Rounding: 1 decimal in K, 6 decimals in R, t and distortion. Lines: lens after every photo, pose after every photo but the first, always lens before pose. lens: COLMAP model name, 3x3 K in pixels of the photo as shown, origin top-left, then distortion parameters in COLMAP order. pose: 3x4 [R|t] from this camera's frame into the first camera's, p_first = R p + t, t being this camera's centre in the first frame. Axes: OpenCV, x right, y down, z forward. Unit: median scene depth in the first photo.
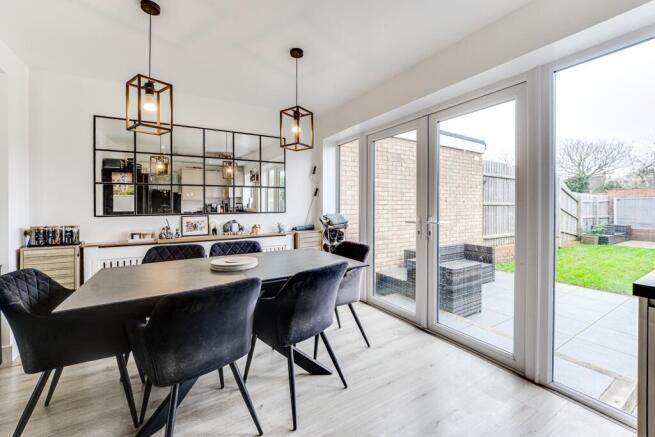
lens RADIAL K [[273.6, 0, 330.1], [0, 273.6, 208.6], [0, 0, 1]] dist [-0.000603, -0.000158]
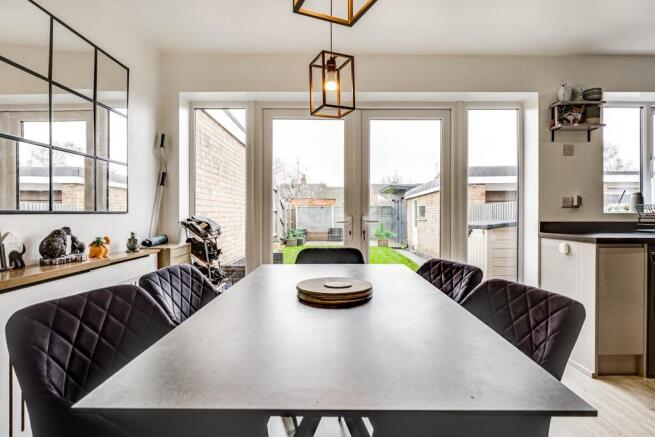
lens RADIAL K [[349.7, 0, 321.7], [0, 349.7, 218.3], [0, 0, 1]] dist [0.001589, 0.000273]
pose [[0.533836, -0.005822, 0.845568, -0.171384], [0.004064, 0.999982, 0.004319, 0.007767], [-0.845578, 0.001131, 0.533850, 0.107431]]
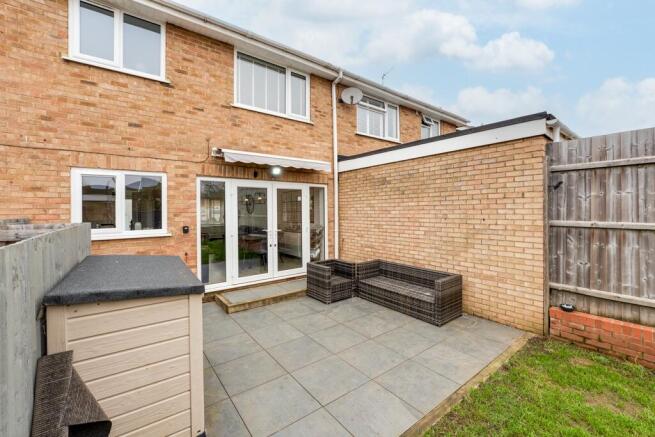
lens RADIAL K [[273.6, 0, 330.1], [0, 273.6, 208.6], [0, 0, 1]] dist [-0.000603, -0.000158]
pose [[0.087379, -0.010246, -0.996122, 0.843981], [-0.007719, 0.999910, -0.010962, -0.031476], [0.996145, 0.008647, 0.087292, 0.404103]]
